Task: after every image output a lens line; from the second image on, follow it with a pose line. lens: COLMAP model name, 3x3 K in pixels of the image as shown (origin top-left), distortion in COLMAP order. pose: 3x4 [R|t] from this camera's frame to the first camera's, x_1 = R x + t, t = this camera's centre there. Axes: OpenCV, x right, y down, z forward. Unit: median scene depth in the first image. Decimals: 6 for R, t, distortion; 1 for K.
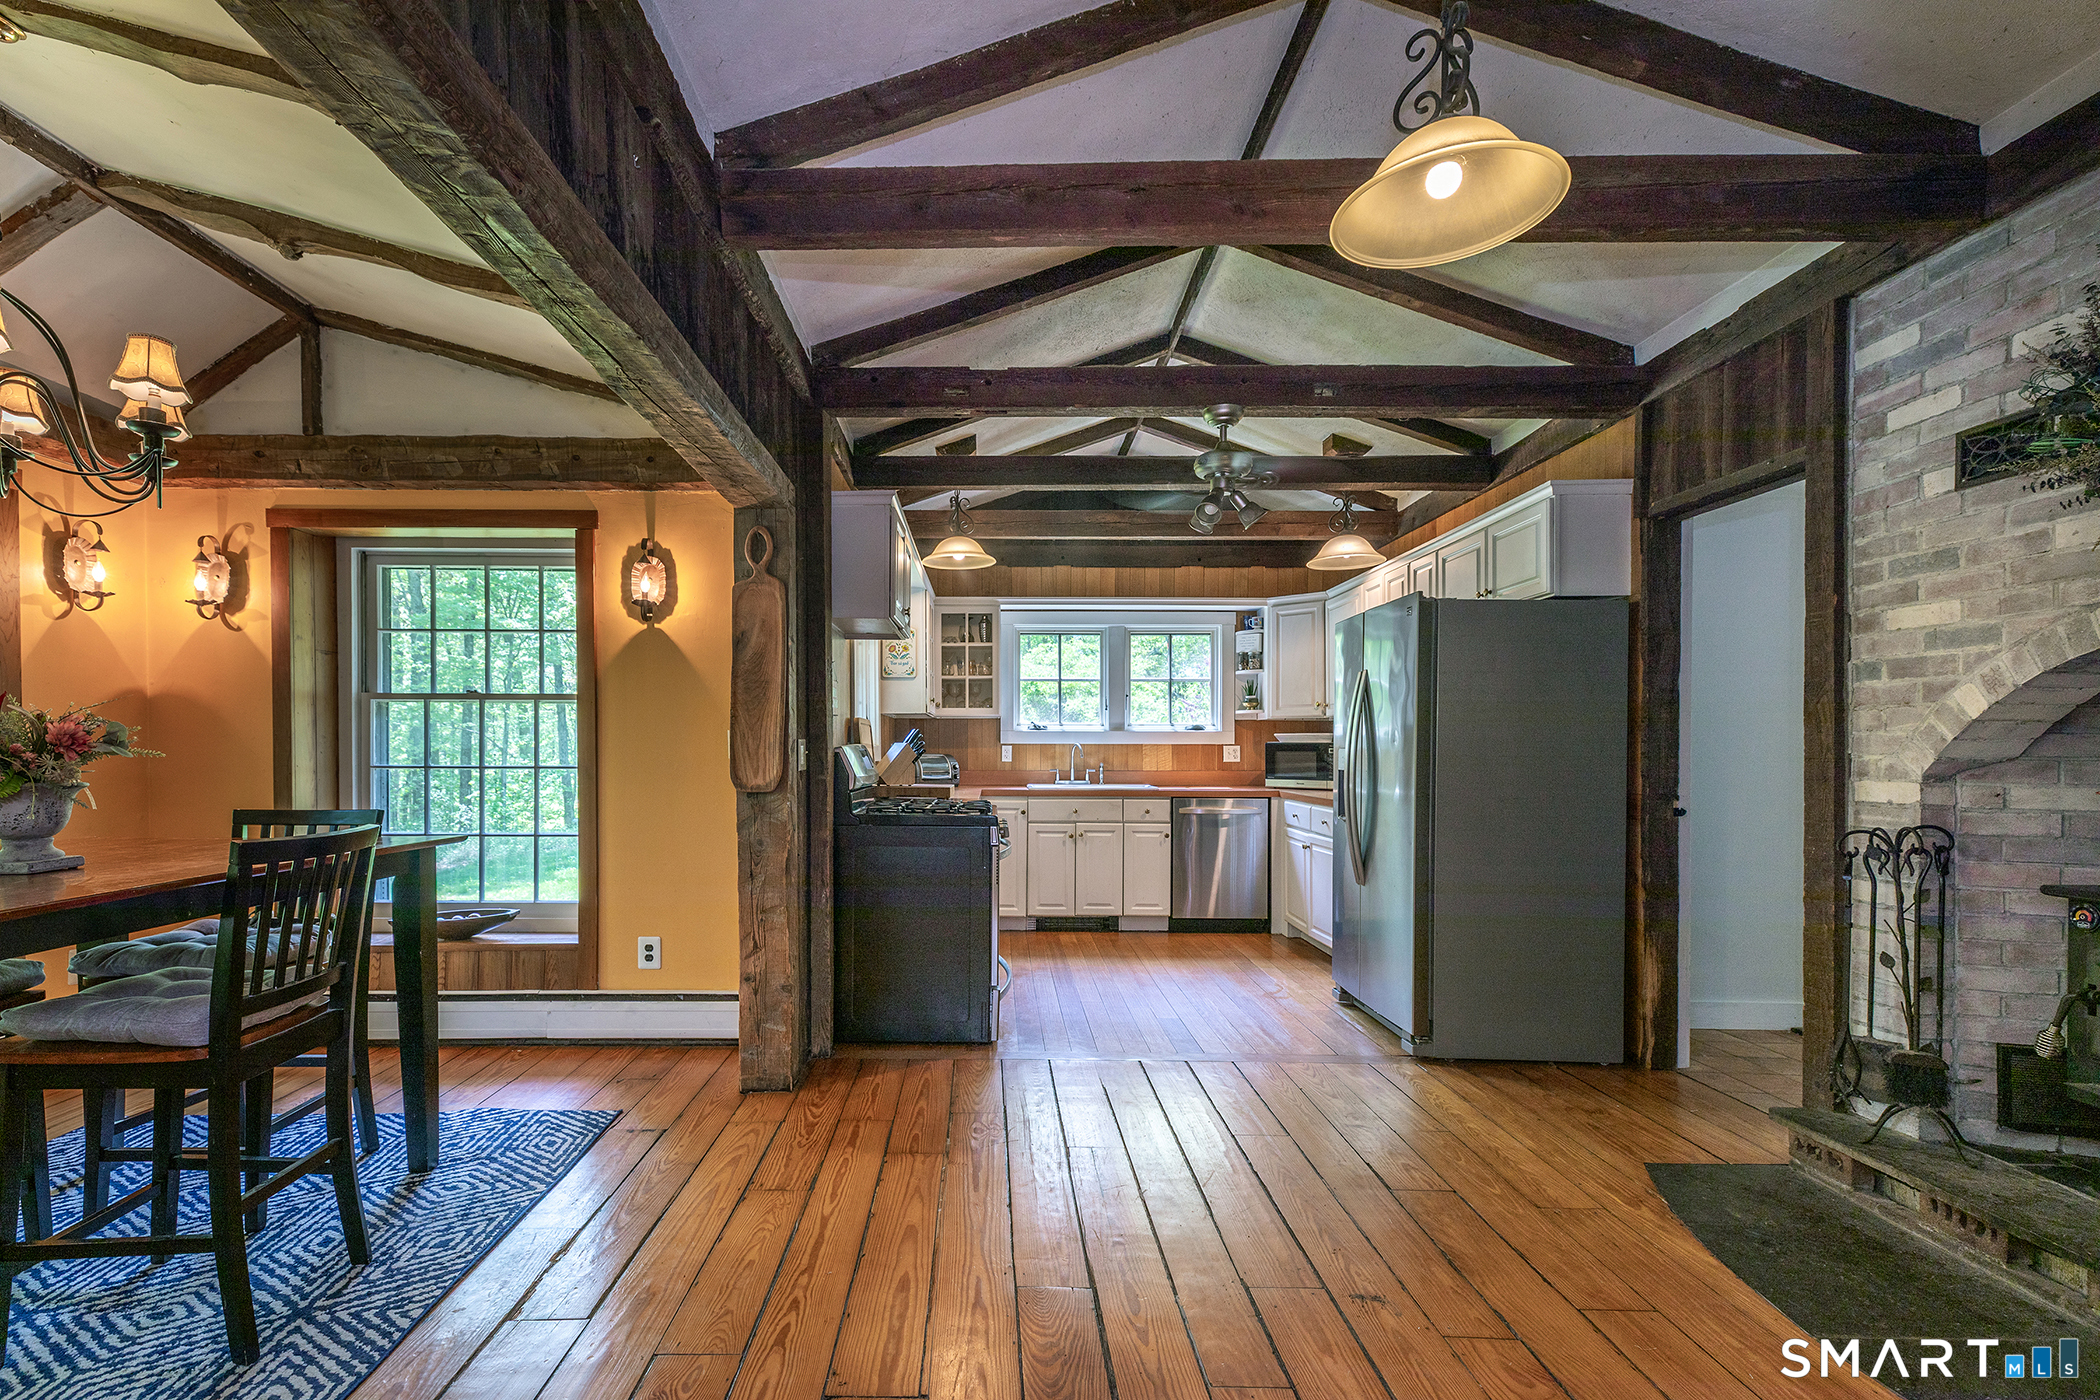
lens RADIAL K [[961.7, 0, 967.9], [0, 961.7, 751.7], [0, 0, 1]] dist [0.000369, -0.000244]
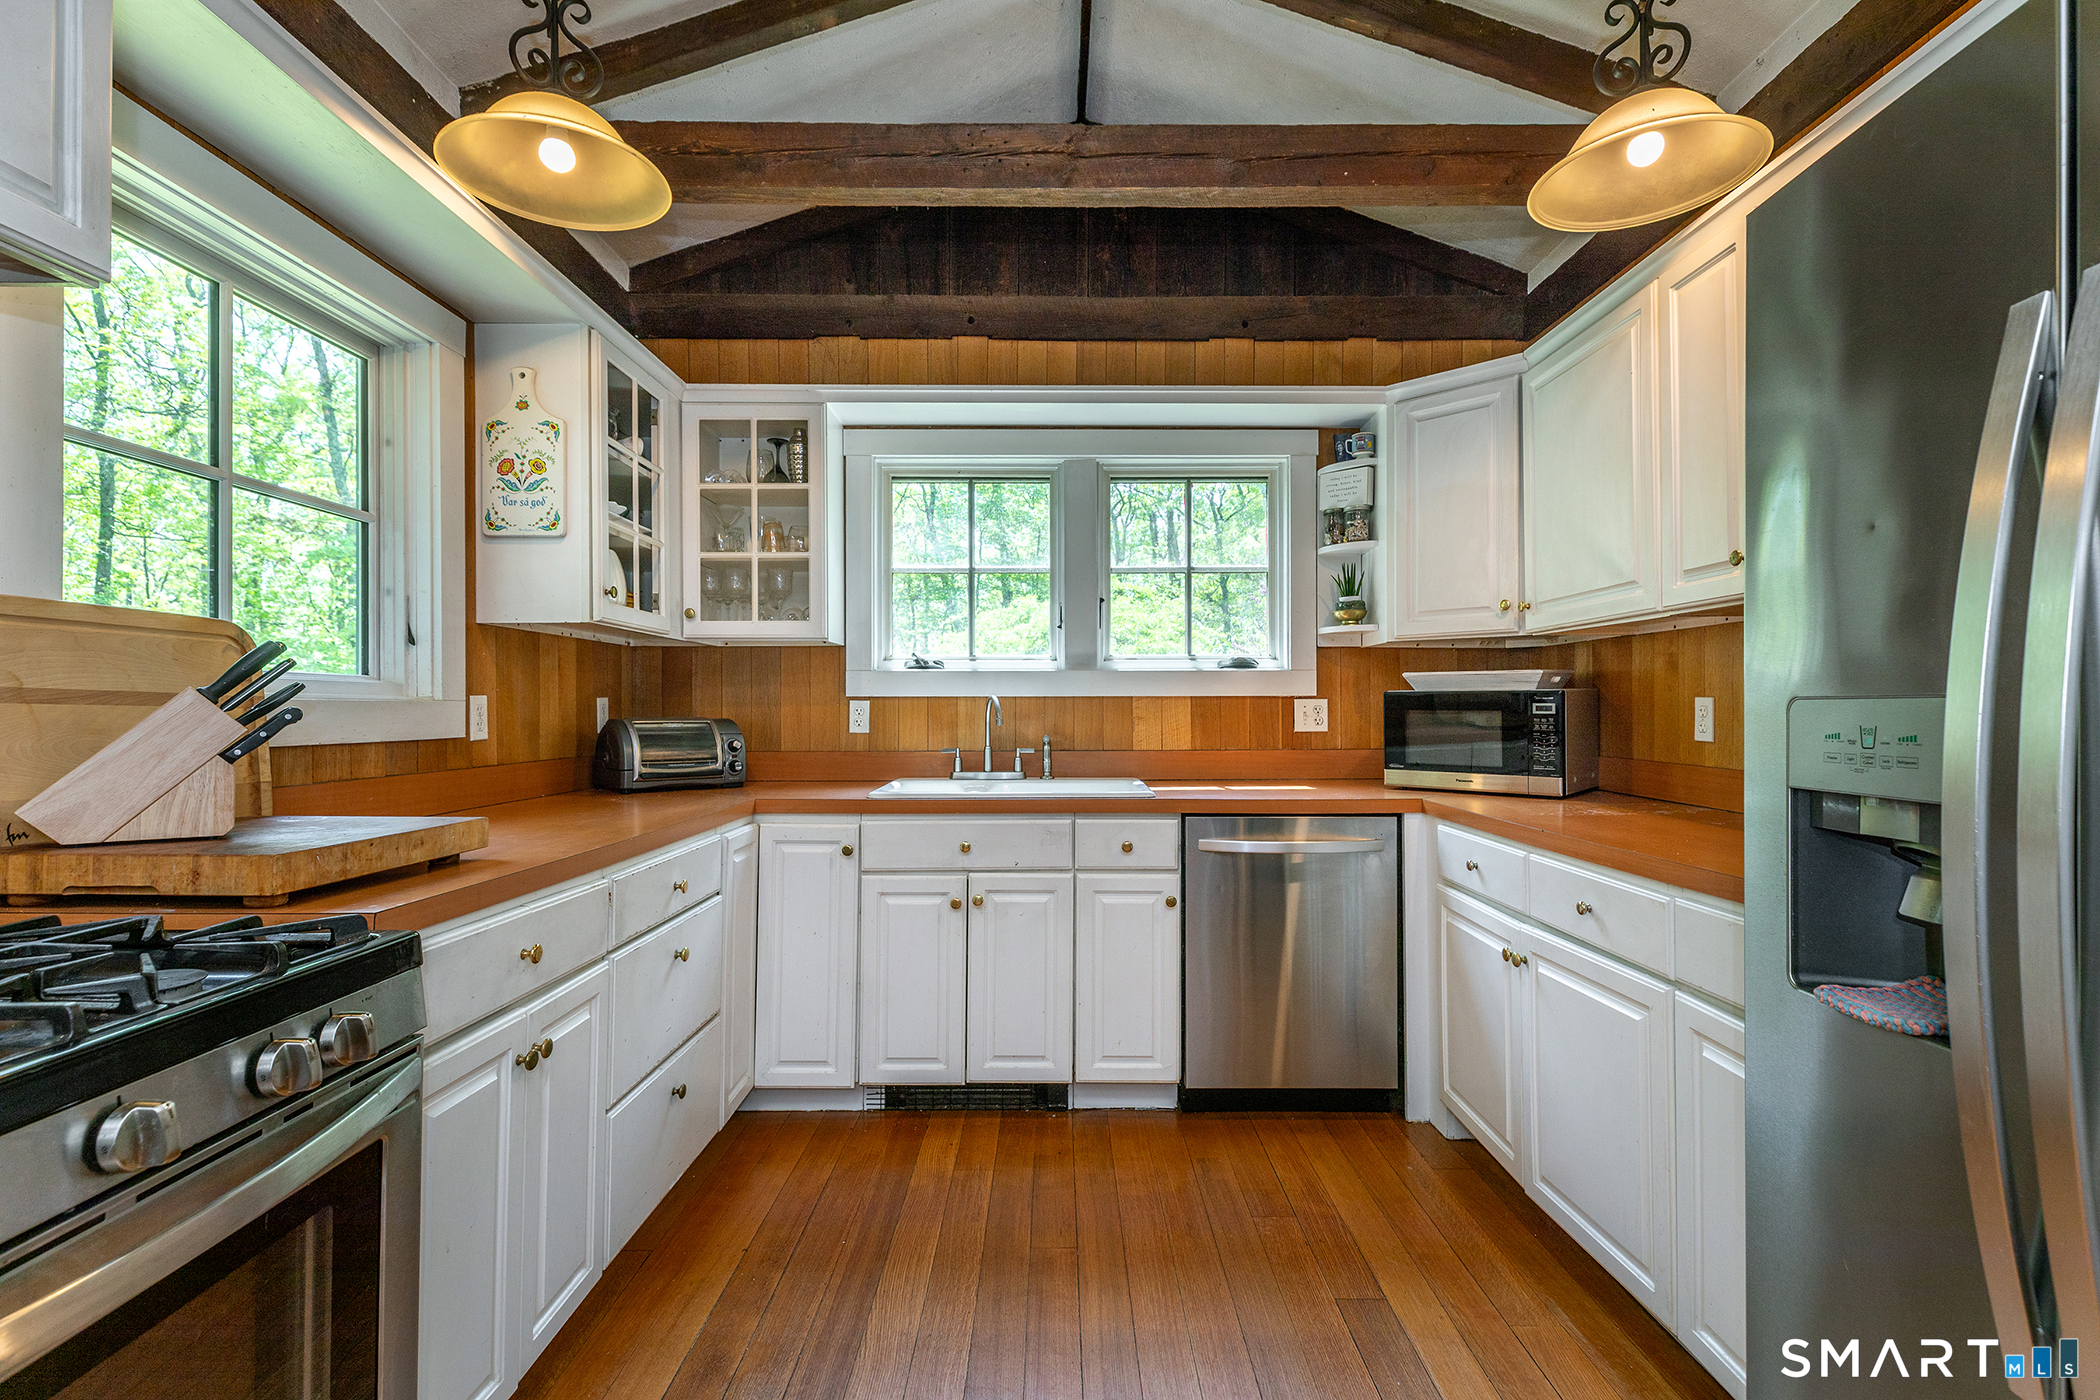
lens RADIAL K [[991.1, 0, 1053.6], [0, 991.1, 688.7], [0, 0, 1]] dist [0.026263, -0.000054]
pose [[0.999702, -0.002458, 0.024273, 0.226222], [0.002951, 0.999790, -0.020297, -0.002663], [-0.024218, 0.020363, 0.999499, 0.863005]]
